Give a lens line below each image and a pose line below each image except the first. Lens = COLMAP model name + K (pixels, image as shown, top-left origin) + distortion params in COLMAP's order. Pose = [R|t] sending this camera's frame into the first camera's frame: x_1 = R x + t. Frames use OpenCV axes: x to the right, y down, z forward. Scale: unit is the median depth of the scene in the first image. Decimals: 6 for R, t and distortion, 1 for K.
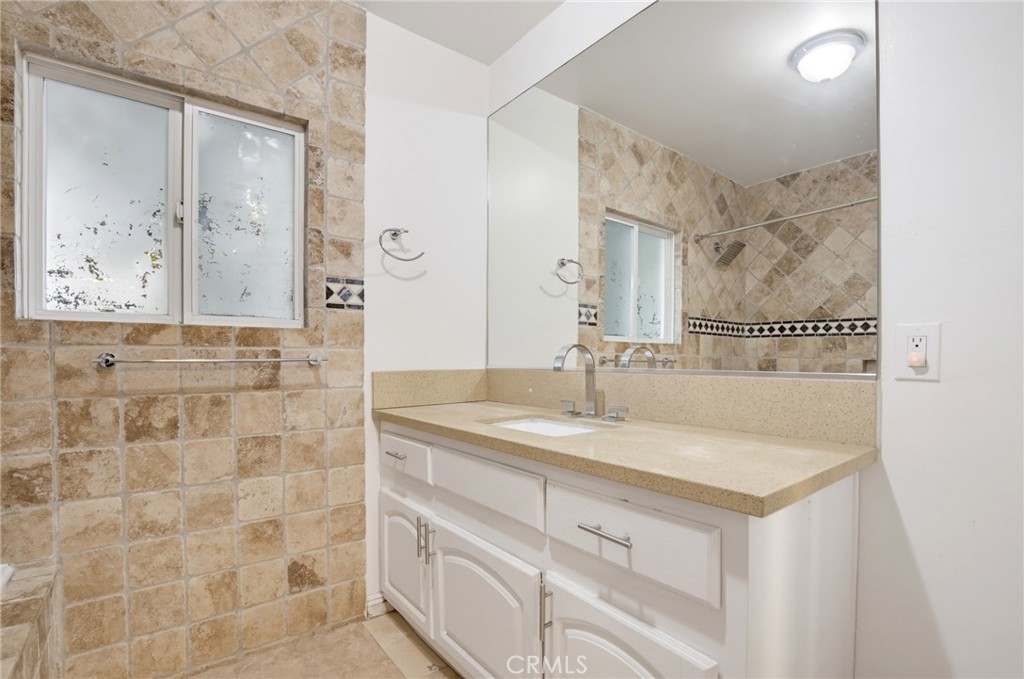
lens RADIAL K [[473.5, 0, 517.9], [0, 473.5, 359.6], [0, 0, 1]] dist [-0.040680, 0.010931]
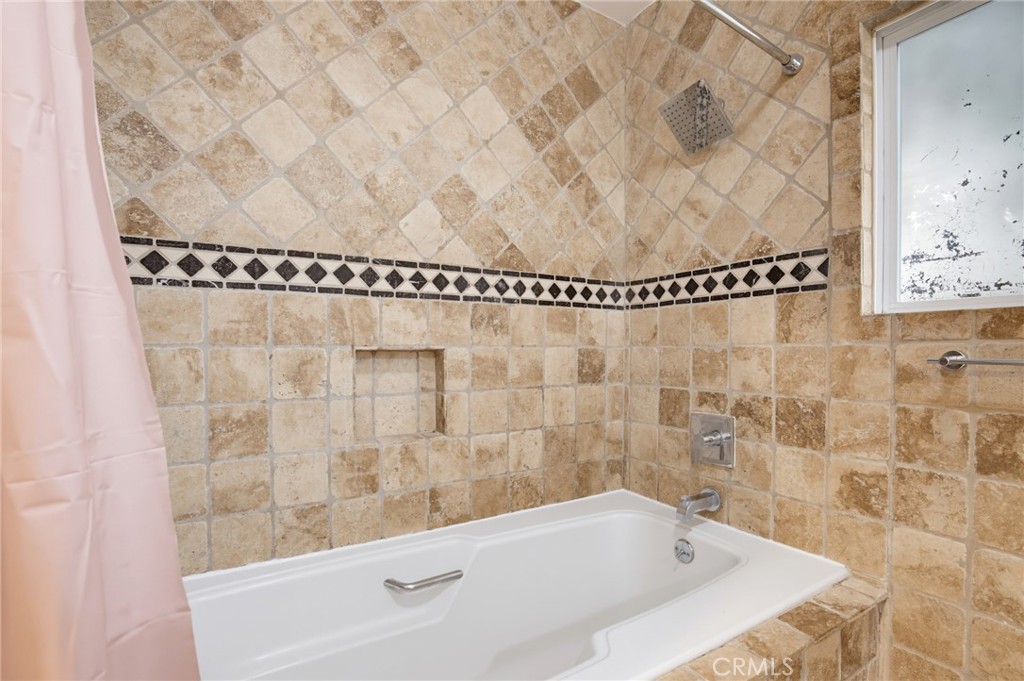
lens RADIAL K [[473.5, 0, 517.9], [0, 473.5, 360.6], [0, 0, 1]] dist [-0.040680, 0.010931]
pose [[-0.127559, 0.016945, -0.991686, -0.042750], [-0.011992, 0.999755, 0.018625, -0.003886], [0.991758, 0.014268, -0.127325, 0.387787]]
